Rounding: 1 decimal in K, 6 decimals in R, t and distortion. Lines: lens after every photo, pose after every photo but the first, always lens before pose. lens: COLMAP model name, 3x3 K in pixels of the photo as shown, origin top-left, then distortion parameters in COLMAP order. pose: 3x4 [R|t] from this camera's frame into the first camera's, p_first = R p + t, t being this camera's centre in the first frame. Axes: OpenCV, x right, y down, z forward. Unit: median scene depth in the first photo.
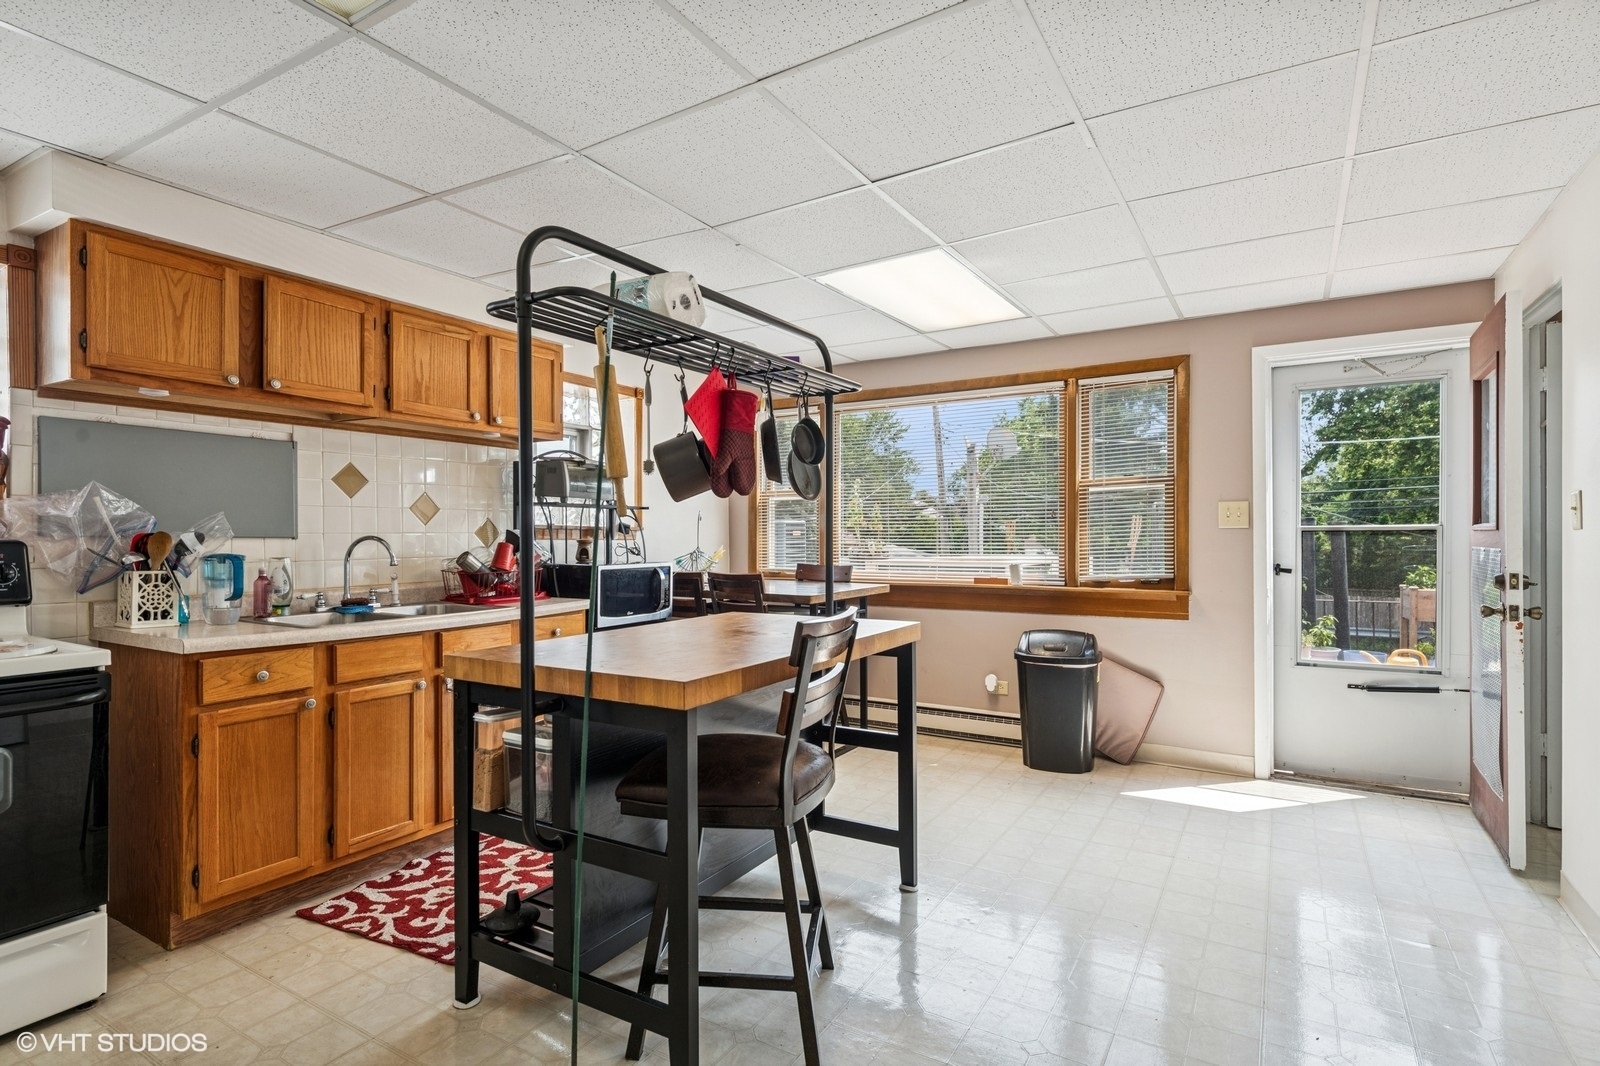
lens RADIAL K [[796.9, 0, 799.4], [0, 796.9, 533.6], [0, 0, 1]] dist [-0.001968, -0.000079]
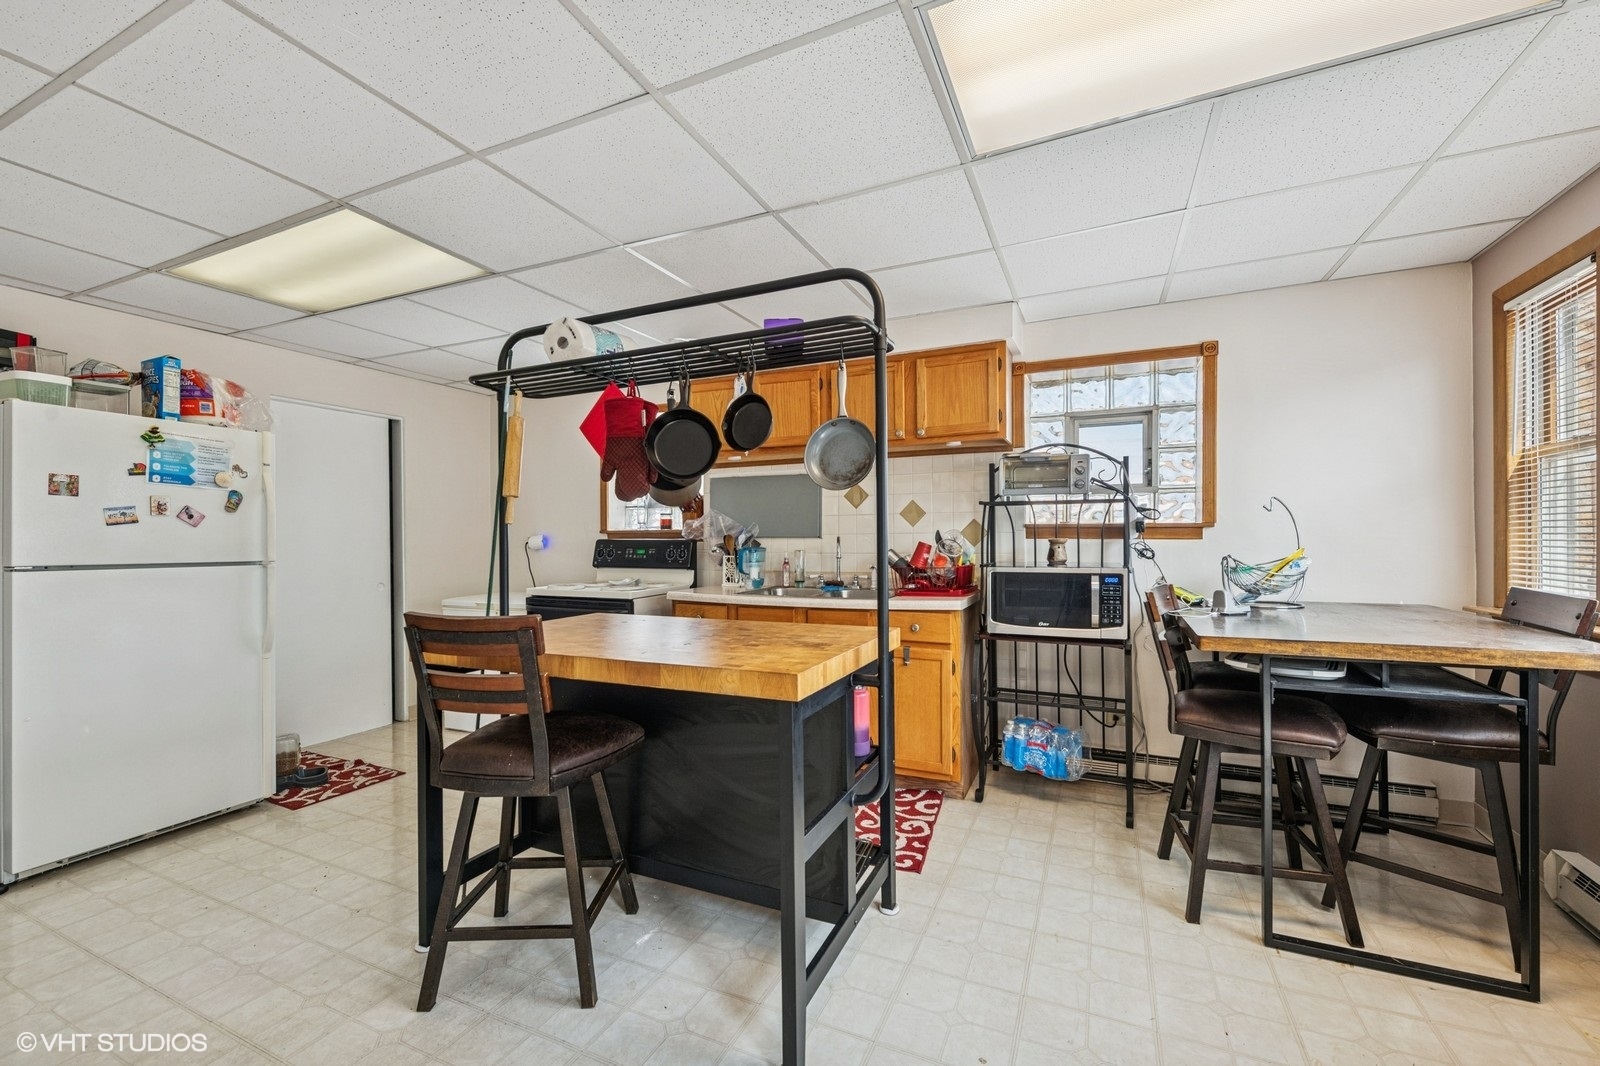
lens RADIAL K [[652.4, 0, 799.0], [0, 652.4, 538.7], [0, 0, 1]] dist [0.000310, 0.000034]
pose [[0.111354, -0.002258, -0.993778, 0.706893], [0.006225, 0.999979, -0.001574, 0.011032], [0.993761, -0.006011, 0.111366, 0.990840]]
